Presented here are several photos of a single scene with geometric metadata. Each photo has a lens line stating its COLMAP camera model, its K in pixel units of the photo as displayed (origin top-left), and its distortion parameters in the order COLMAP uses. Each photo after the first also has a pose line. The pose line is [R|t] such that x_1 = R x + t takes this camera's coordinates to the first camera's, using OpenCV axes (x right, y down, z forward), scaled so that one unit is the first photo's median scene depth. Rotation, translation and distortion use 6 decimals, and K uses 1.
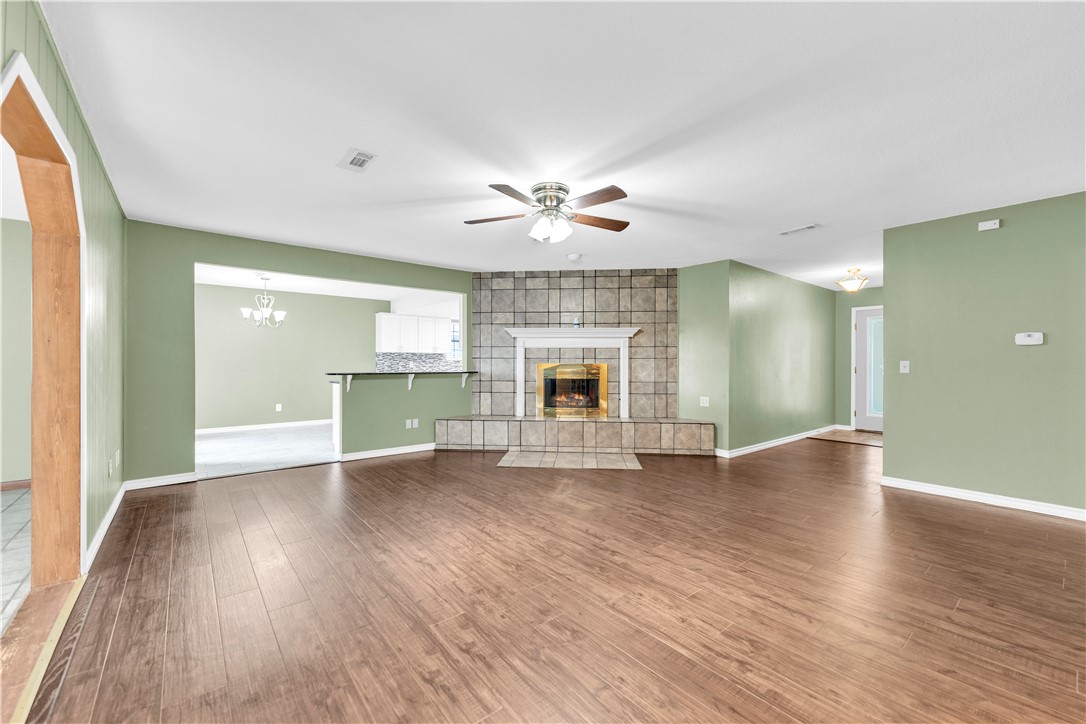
lens RADIAL K [[442.8, 0, 539.0], [0, 442.8, 363.3], [0, 0, 1]] dist [0.002489, 0.000312]
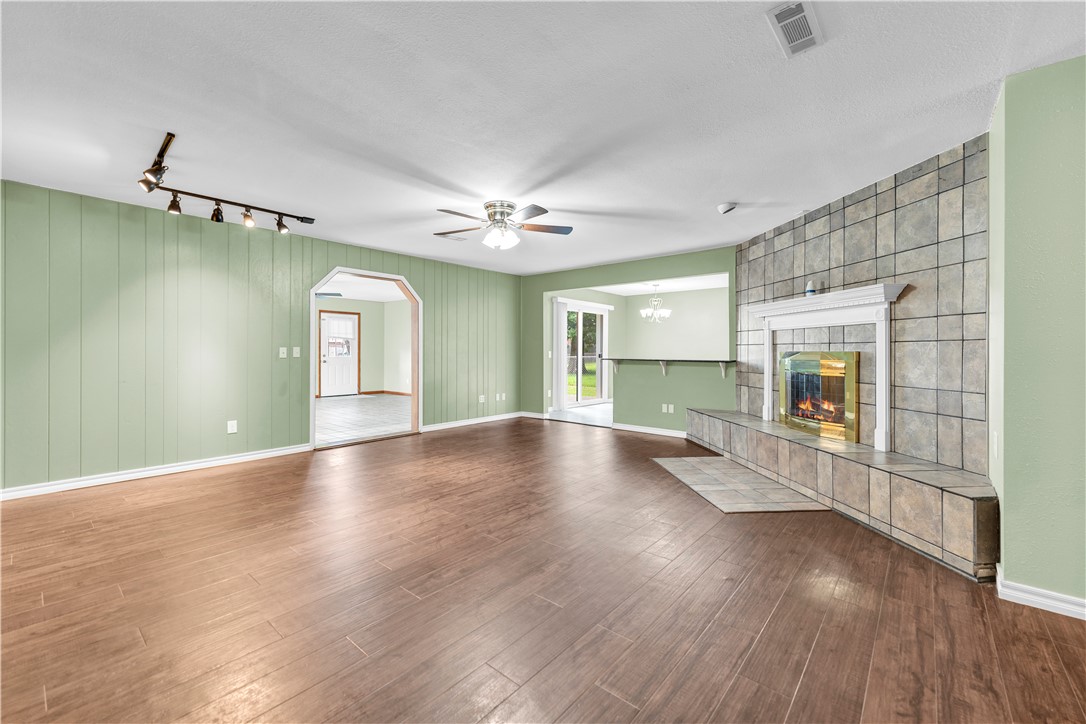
lens RADIAL K [[442.8, 0, 523.9], [0, 442.8, 349.0], [0, 0, 1]] dist [0.002489, 0.000312]
pose [[0.159351, -0.004712, -0.987211, 0.666658], [-0.003278, 0.999981, -0.005302, 0.002300], [0.987217, 0.004080, 0.159333, 0.478267]]
